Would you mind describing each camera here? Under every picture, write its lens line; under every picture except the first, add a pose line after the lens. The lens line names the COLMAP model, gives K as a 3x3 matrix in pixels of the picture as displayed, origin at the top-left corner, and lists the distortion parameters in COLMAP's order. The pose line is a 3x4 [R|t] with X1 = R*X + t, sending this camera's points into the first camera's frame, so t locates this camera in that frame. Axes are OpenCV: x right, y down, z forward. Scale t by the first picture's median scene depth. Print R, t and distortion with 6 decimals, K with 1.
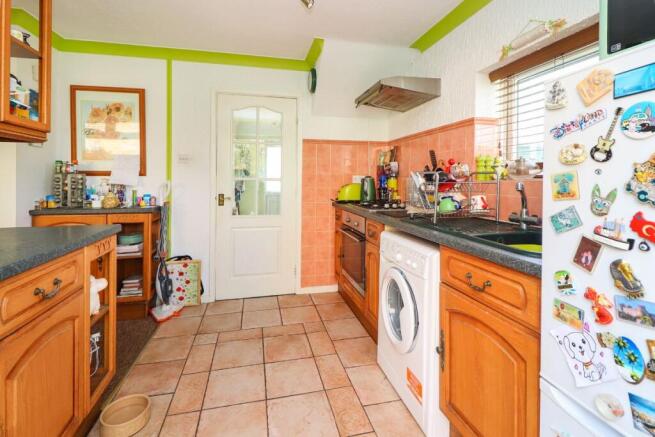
lens RADIAL K [[299.9, 0, 324.6], [0, 299.9, 231.2], [0, 0, 1]] dist [0.000349, -0.000002]
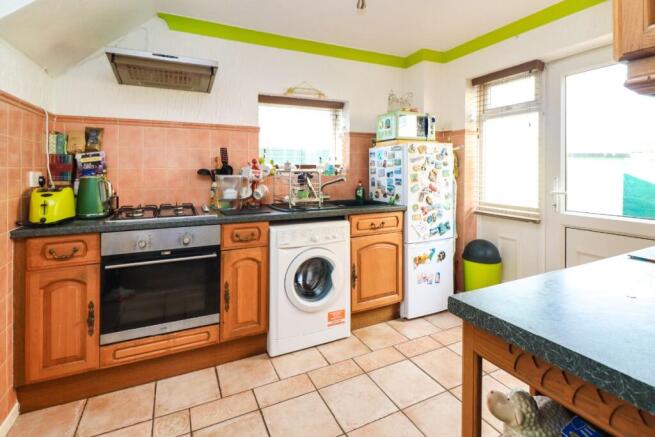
lens RADIAL K [[310.2, 0, 325.6], [0, 310.2, 231.7], [0, 0, 1]] dist [0.002512, 0.000115]
pose [[-0.222378, -0.196267, 0.955001, -1.926870], [0.166691, 0.957452, 0.235585, -0.461260], [-0.960605, 0.211579, -0.180200, 2.260495]]
